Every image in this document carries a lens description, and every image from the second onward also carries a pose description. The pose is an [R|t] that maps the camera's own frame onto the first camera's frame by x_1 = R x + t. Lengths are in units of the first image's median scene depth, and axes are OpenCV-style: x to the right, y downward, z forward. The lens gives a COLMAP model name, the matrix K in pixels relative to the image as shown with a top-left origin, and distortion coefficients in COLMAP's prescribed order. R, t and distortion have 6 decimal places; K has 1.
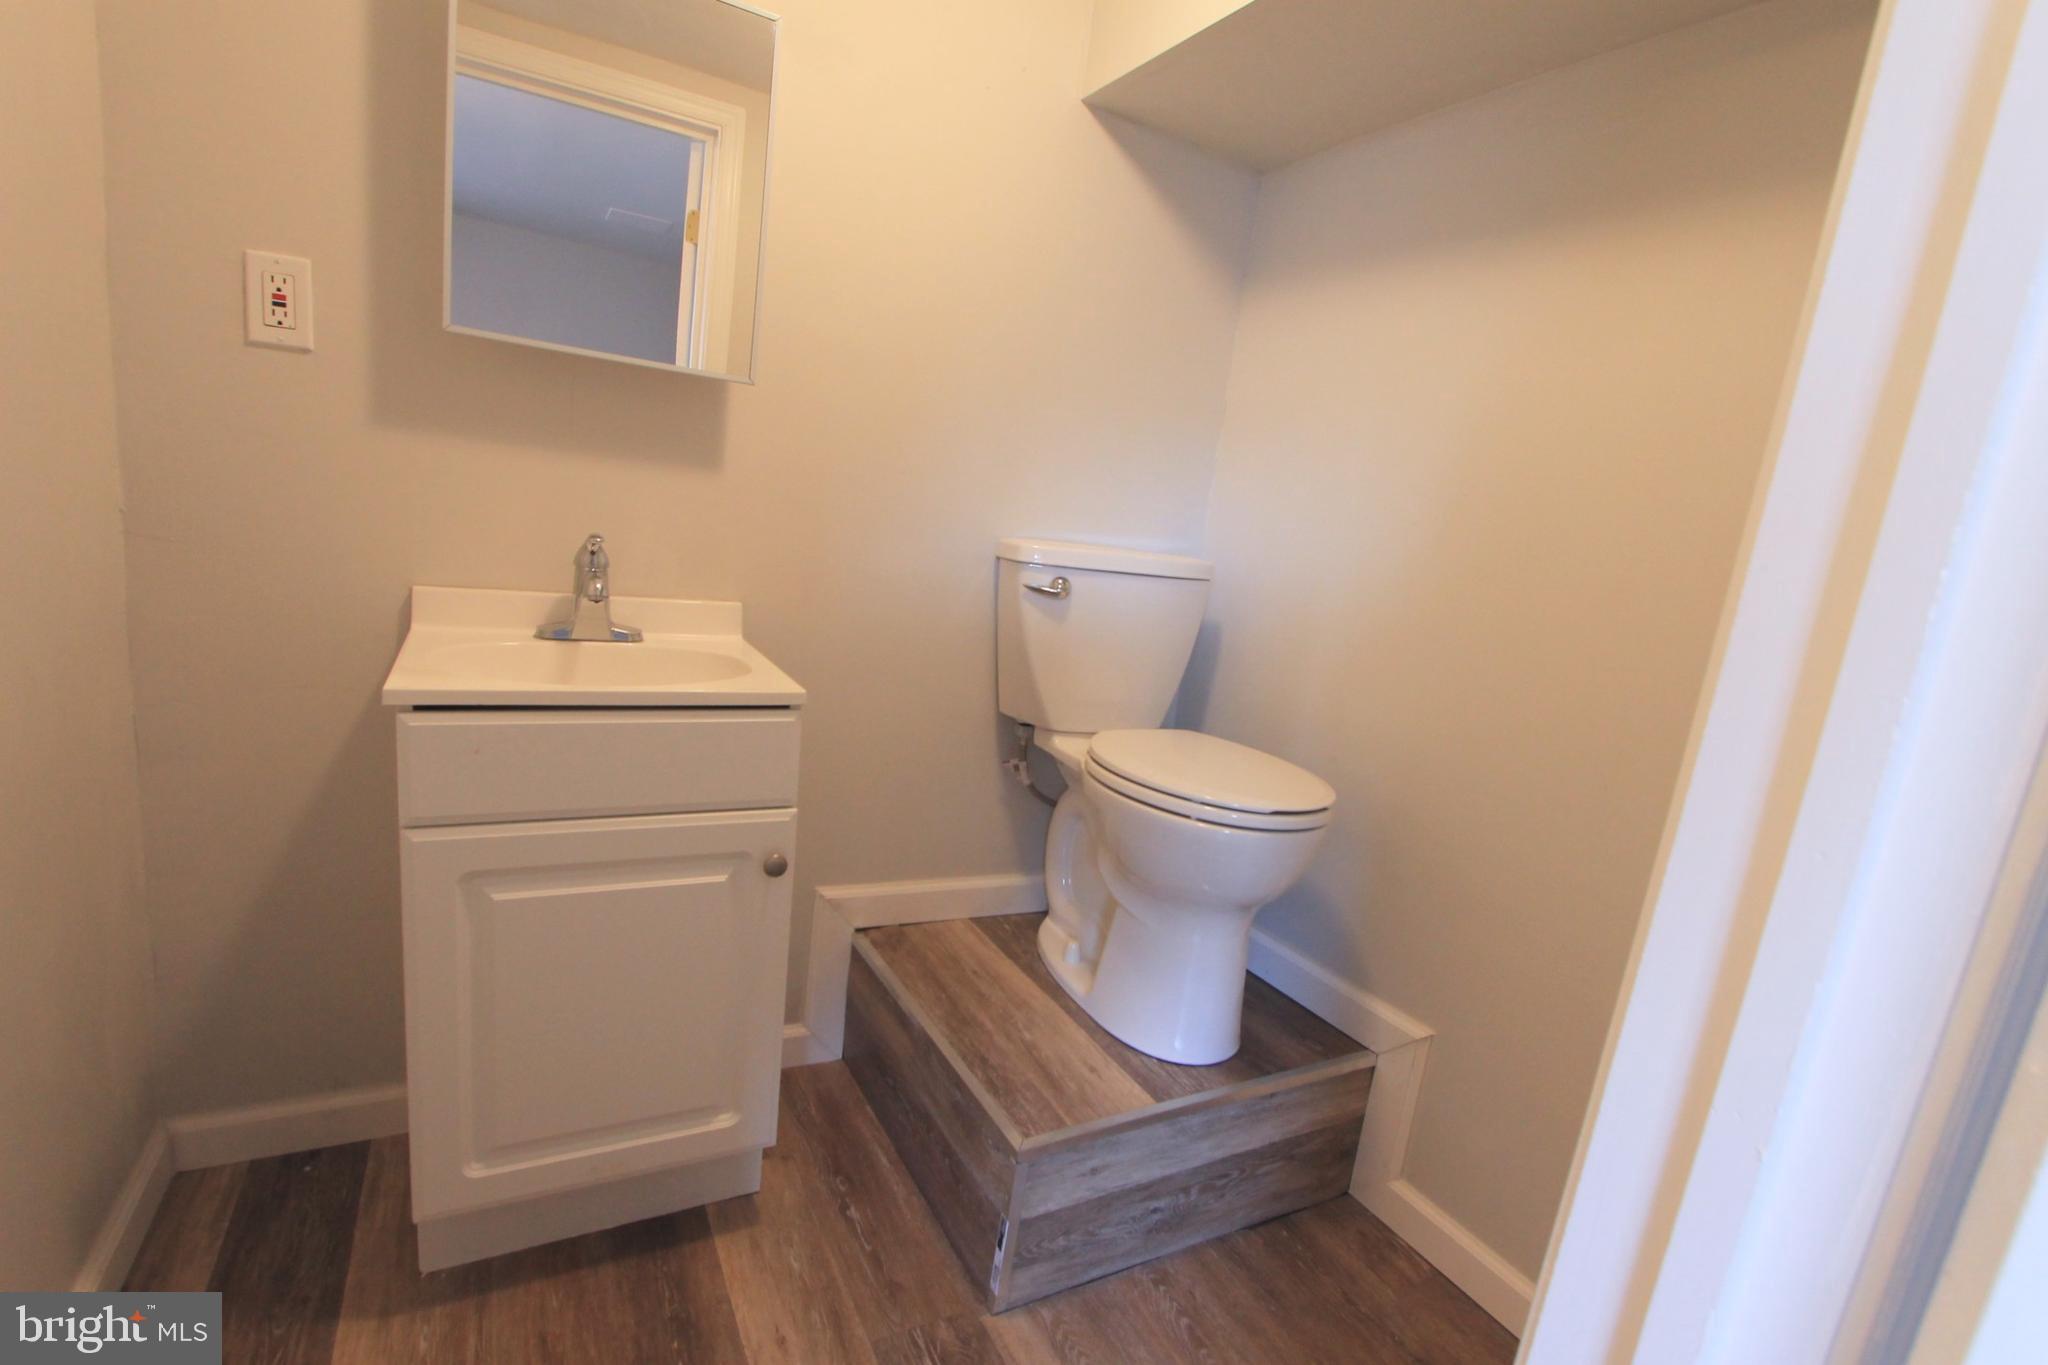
lens RADIAL K [[957.3, 0, 1024.0], [0, 957.3, 682.5], [0, 0, 1]] dist [-0.013720, 0.000702]
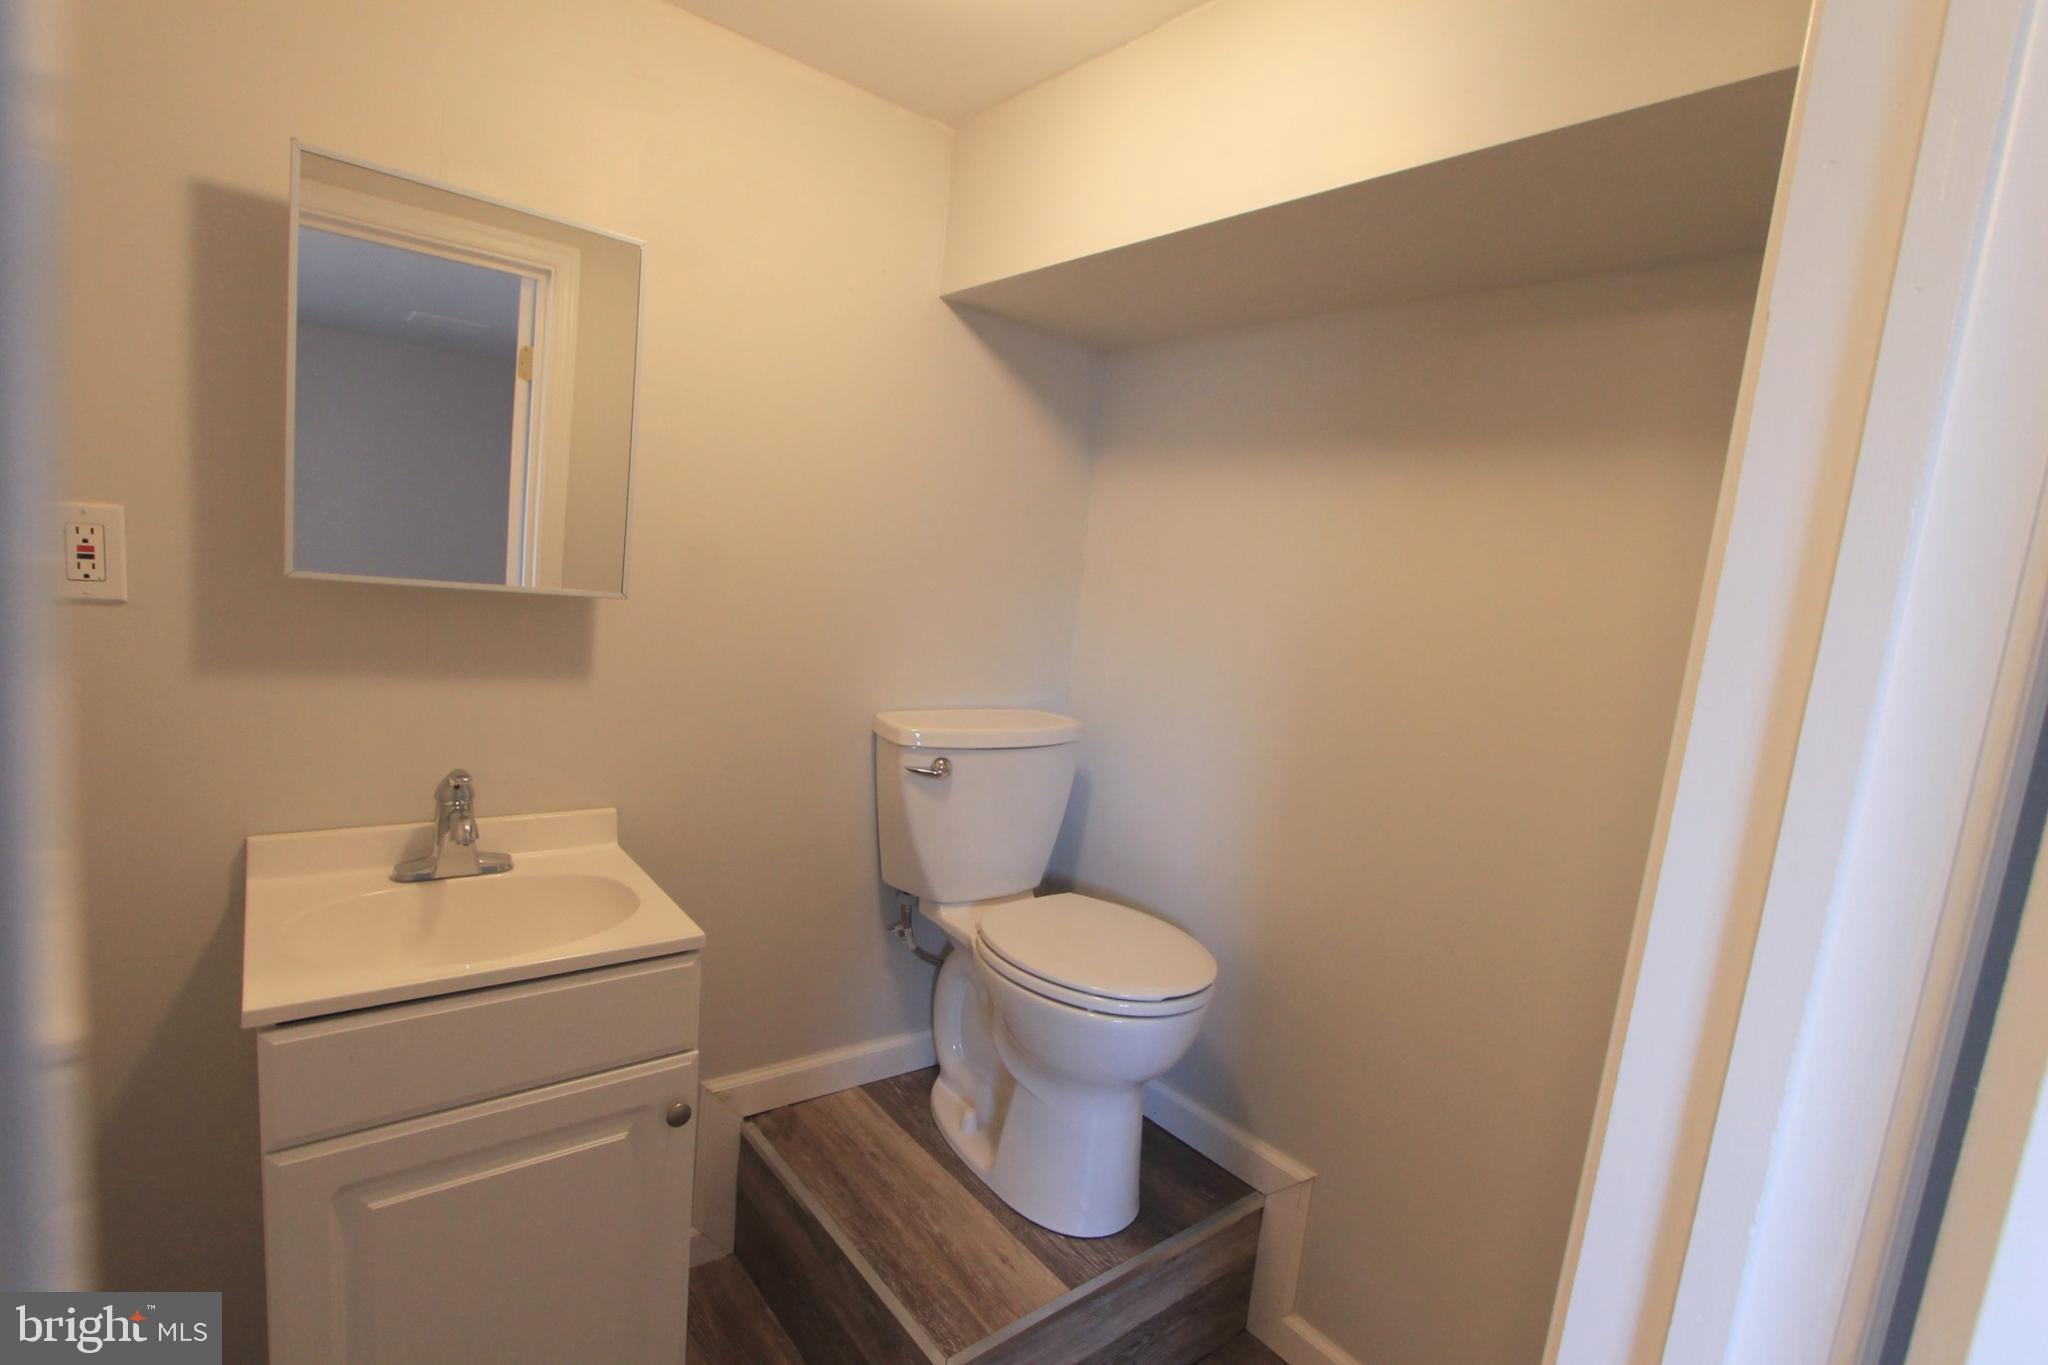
lens RADIAL K [[957.3, 0, 1024.0], [0, 957.3, 682.5], [0, 0, 1]] dist [-0.013720, 0.000702]
pose [[0.984818, -0.046055, 0.167371, -0.045774], [0.053686, 0.997701, -0.041357, -0.154503], [-0.165082, 0.049715, 0.985026, -0.028138]]
